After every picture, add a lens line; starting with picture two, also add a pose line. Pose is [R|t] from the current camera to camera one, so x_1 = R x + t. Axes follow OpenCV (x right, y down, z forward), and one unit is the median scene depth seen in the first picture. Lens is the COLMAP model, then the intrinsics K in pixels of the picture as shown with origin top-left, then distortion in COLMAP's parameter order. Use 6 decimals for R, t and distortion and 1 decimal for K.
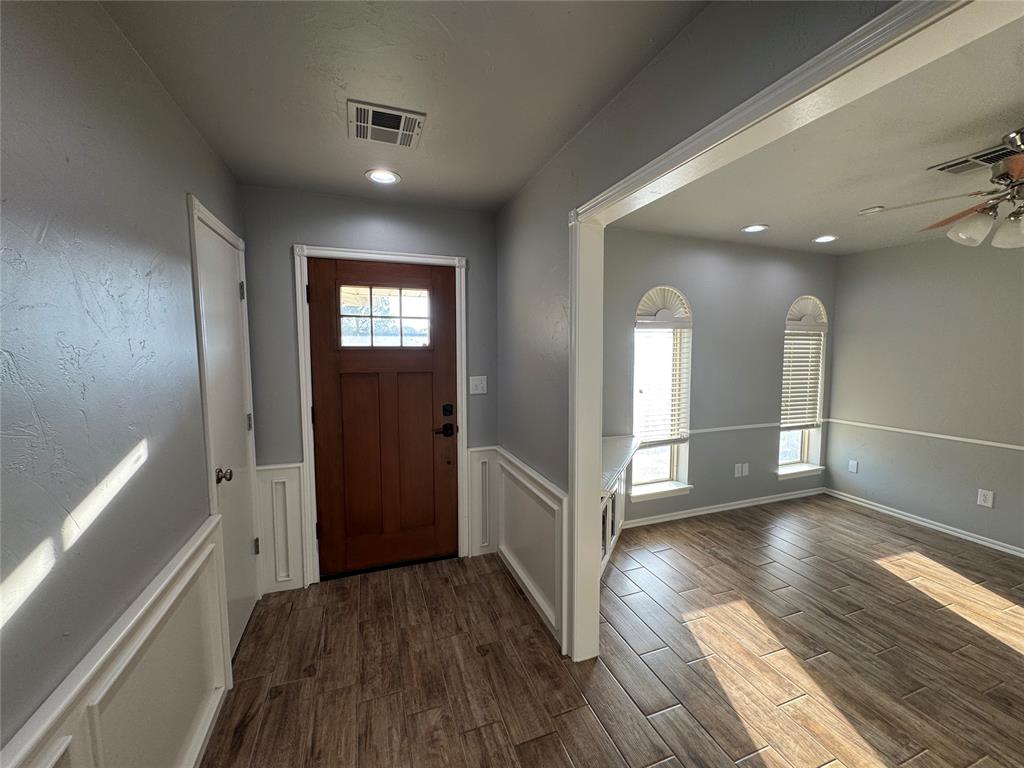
lens RADIAL K [[409.5, 0, 512.0], [0, 409.5, 384.0], [0, 0, 1]] dist [-0.001437, 0.000183]
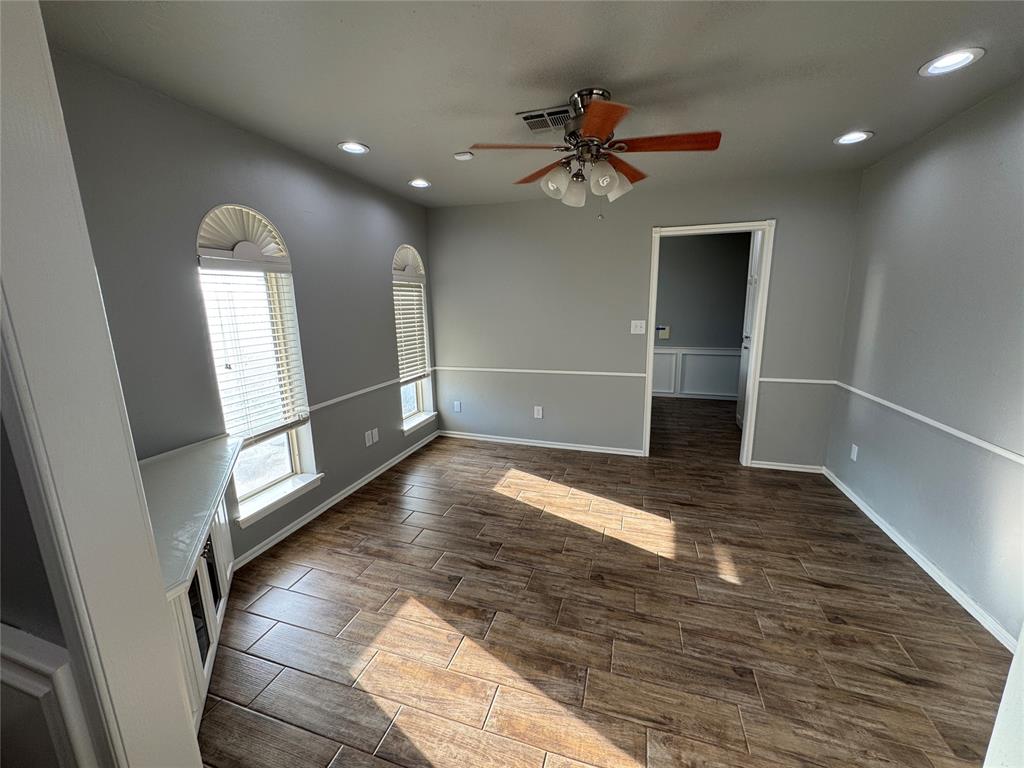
lens RADIAL K [[409.6, 0, 512.0], [0, 409.6, 384.0], [0, 0, 1]] dist [-0.000041, 0.000126]
pose [[0.609989, -0.164145, 0.775223, 0.077837], [0.080924, 0.986099, 0.145120, -0.012903], [-0.788267, -0.025788, 0.614792, 0.233055]]
